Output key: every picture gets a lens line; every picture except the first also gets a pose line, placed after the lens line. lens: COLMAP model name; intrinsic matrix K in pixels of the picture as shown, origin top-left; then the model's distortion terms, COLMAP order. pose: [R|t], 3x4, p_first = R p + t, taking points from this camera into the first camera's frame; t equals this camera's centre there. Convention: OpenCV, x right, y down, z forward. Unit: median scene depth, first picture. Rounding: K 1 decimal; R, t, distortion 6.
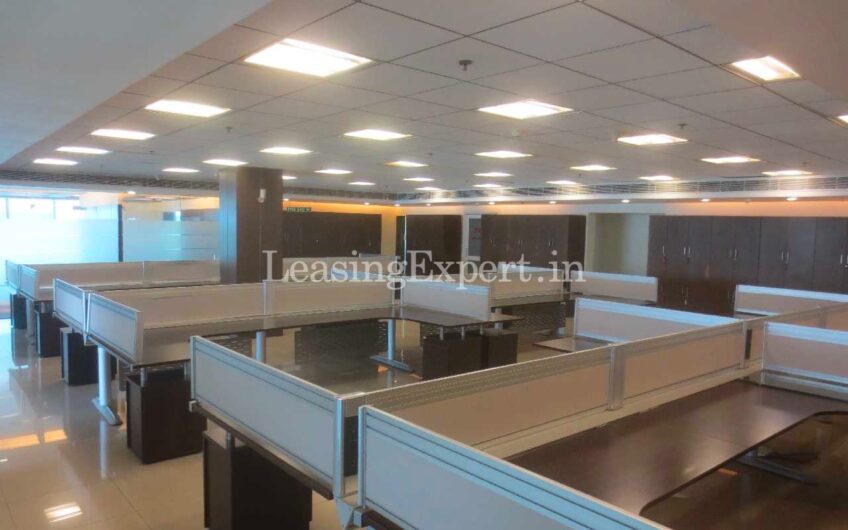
lens RADIAL K [[614.8, 0, 424.0], [0, 614.8, 265.0], [0, 0, 1]] dist [-0.023037, 0.000364]
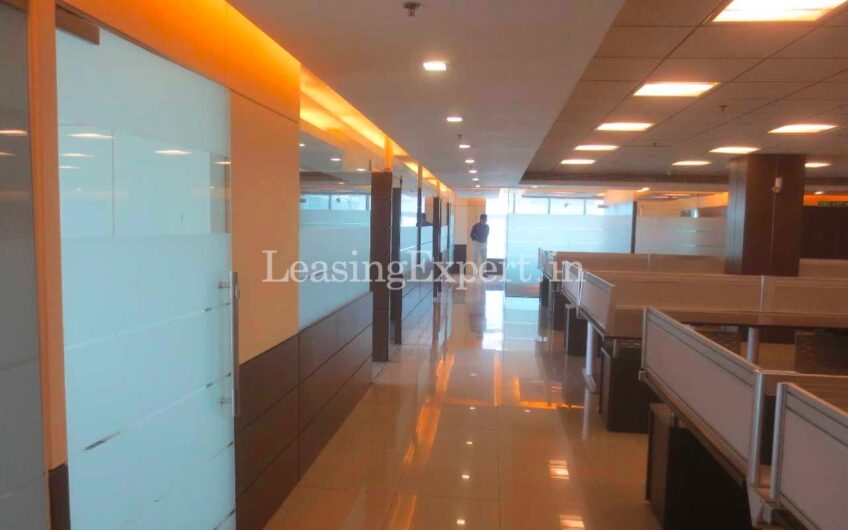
lens RADIAL K [[614.8, 0, 424.0], [0, 614.8, 265.0], [0, 0, 1]] dist [-0.023037, 0.000364]
pose [[0.677731, 0.049277, -0.733657, 0.061066], [-0.059283, 0.998166, 0.012280, 0.031439], [0.732917, 0.035171, 0.679409, 0.023427]]
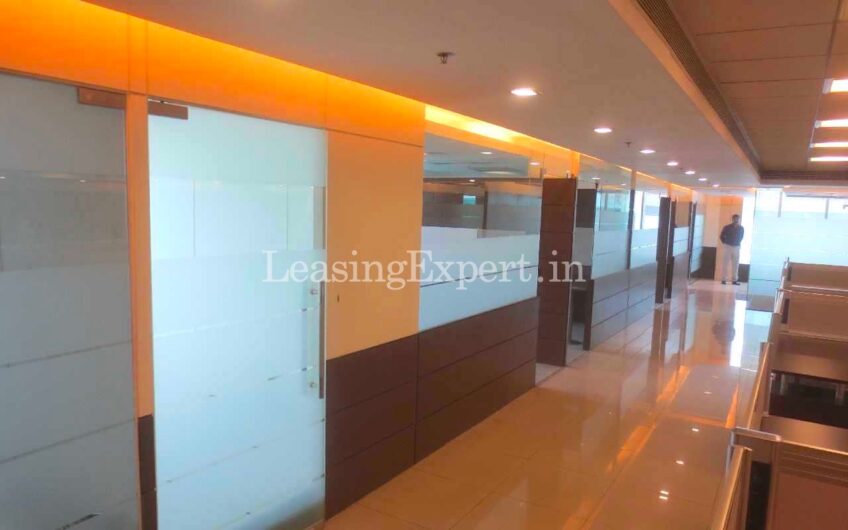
lens RADIAL K [[614.8, 0, 424.0], [0, 614.8, 265.0], [0, 0, 1]] dist [-0.023037, 0.000364]
pose [[0.283244, 0.088885, -0.954920, 0.178834], [-0.093047, 0.993546, 0.064881, -0.006389], [0.954524, 0.070475, 0.289686, 0.145253]]
